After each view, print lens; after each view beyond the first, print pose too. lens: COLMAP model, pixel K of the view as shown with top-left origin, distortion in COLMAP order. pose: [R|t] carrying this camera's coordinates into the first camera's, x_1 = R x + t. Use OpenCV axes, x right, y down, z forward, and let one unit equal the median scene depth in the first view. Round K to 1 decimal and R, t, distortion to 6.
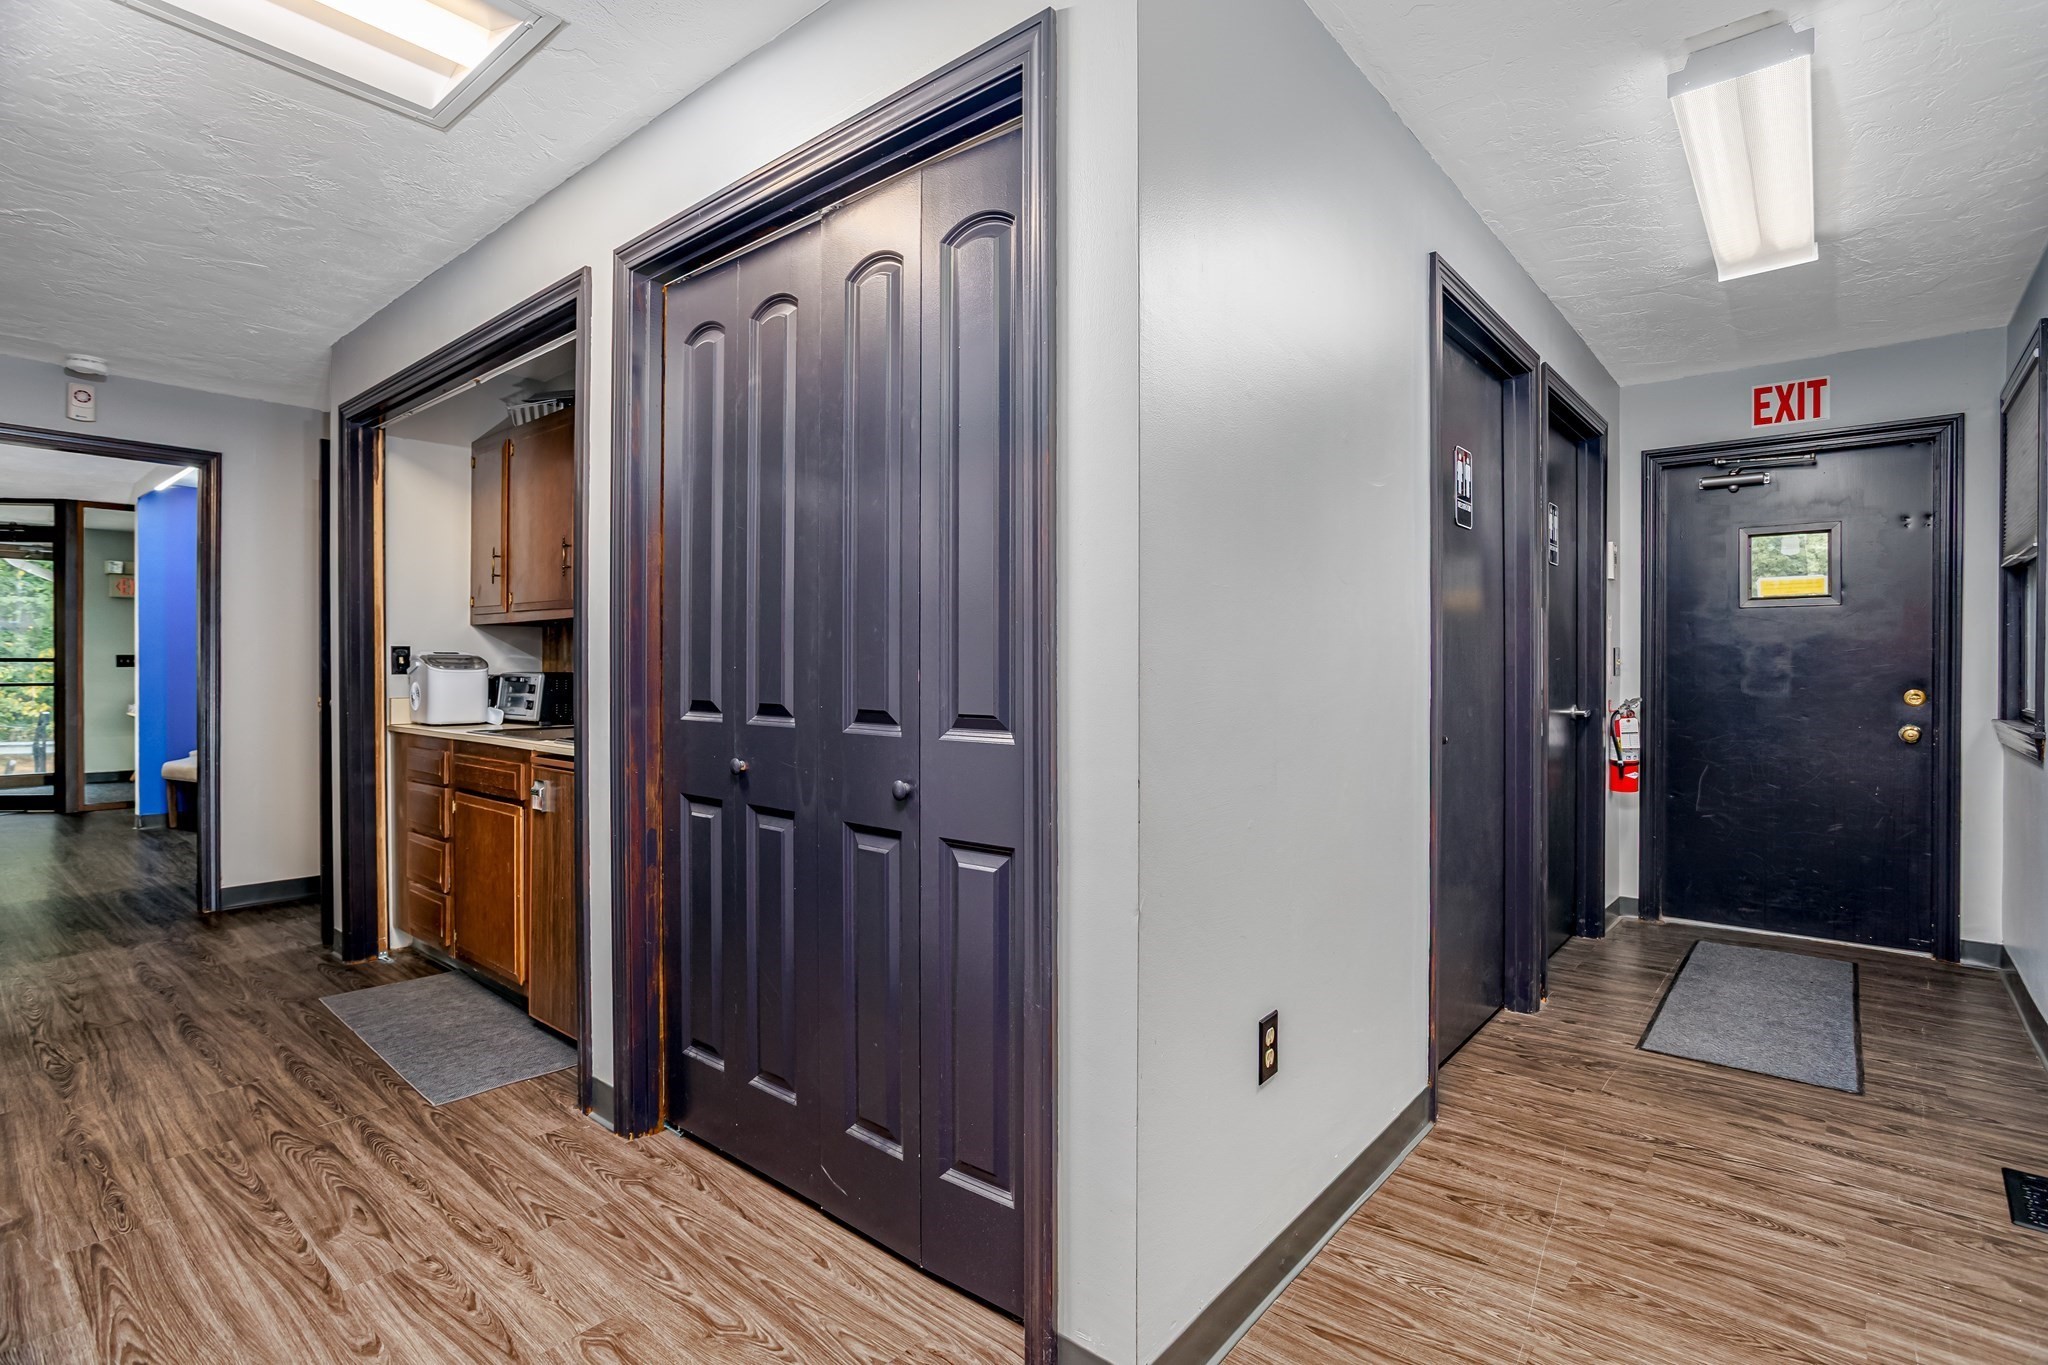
lens RADIAL K [[976.0, 0, 1012.3], [0, 976.0, 682.9], [0, 0, 1]] dist [-0.033239, 0.007918]
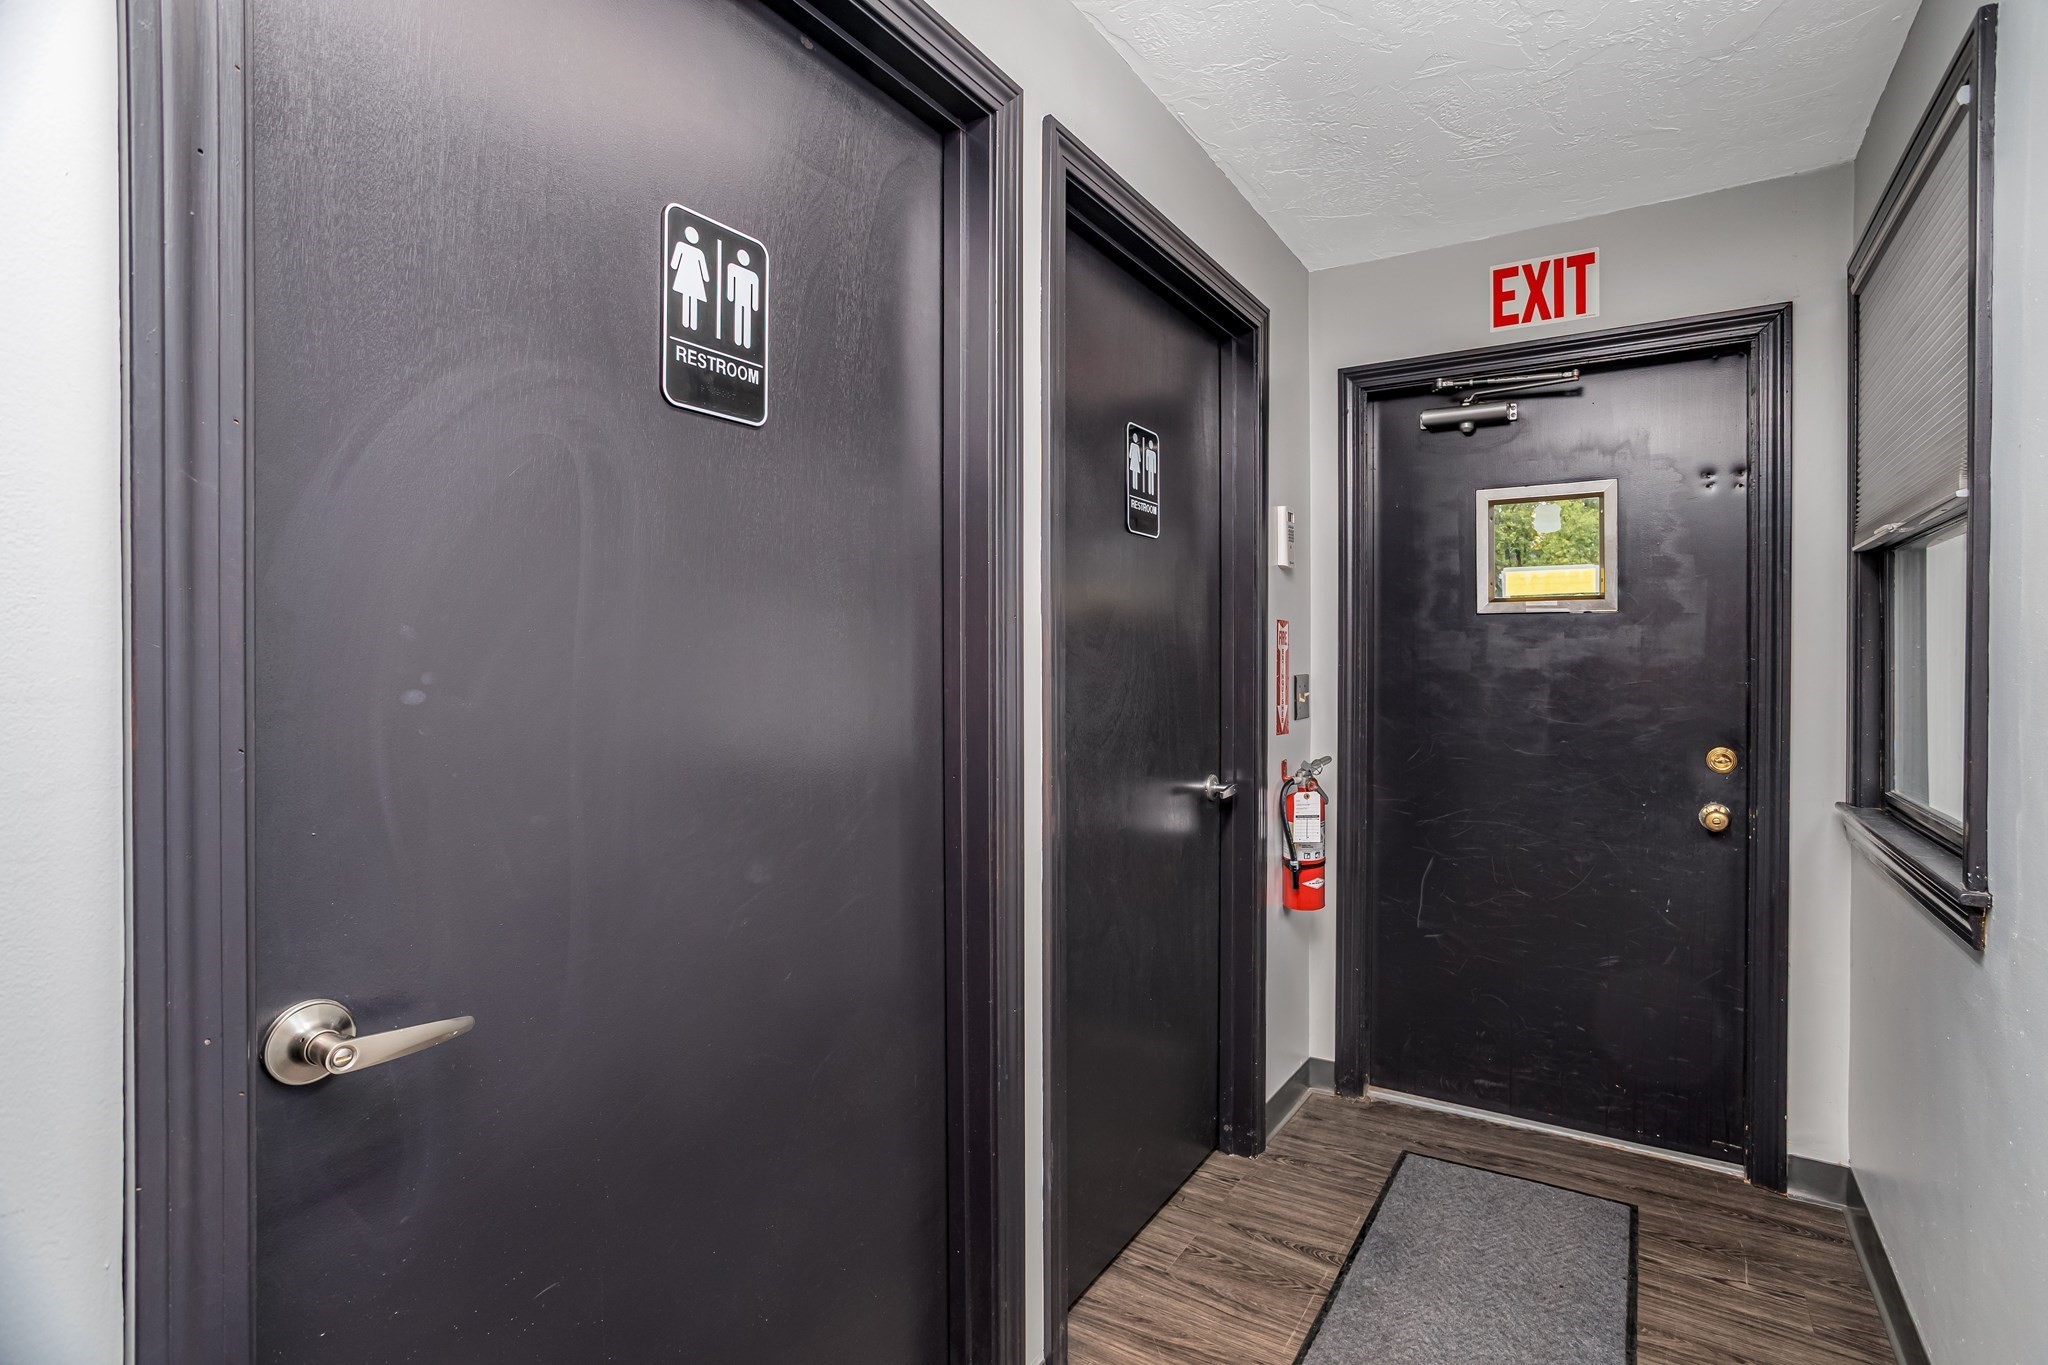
lens RADIAL K [[976.0, 0, 1040.5], [0, 976.0, 667.4], [0, 0, 1]] dist [-0.033239, 0.007918]
pose [[0.988051, 0.000275, 0.154130, 0.407628], [0.000255, 0.999994, -0.003421, -0.044678], [-0.154130, 0.003419, 0.988045, 0.445488]]
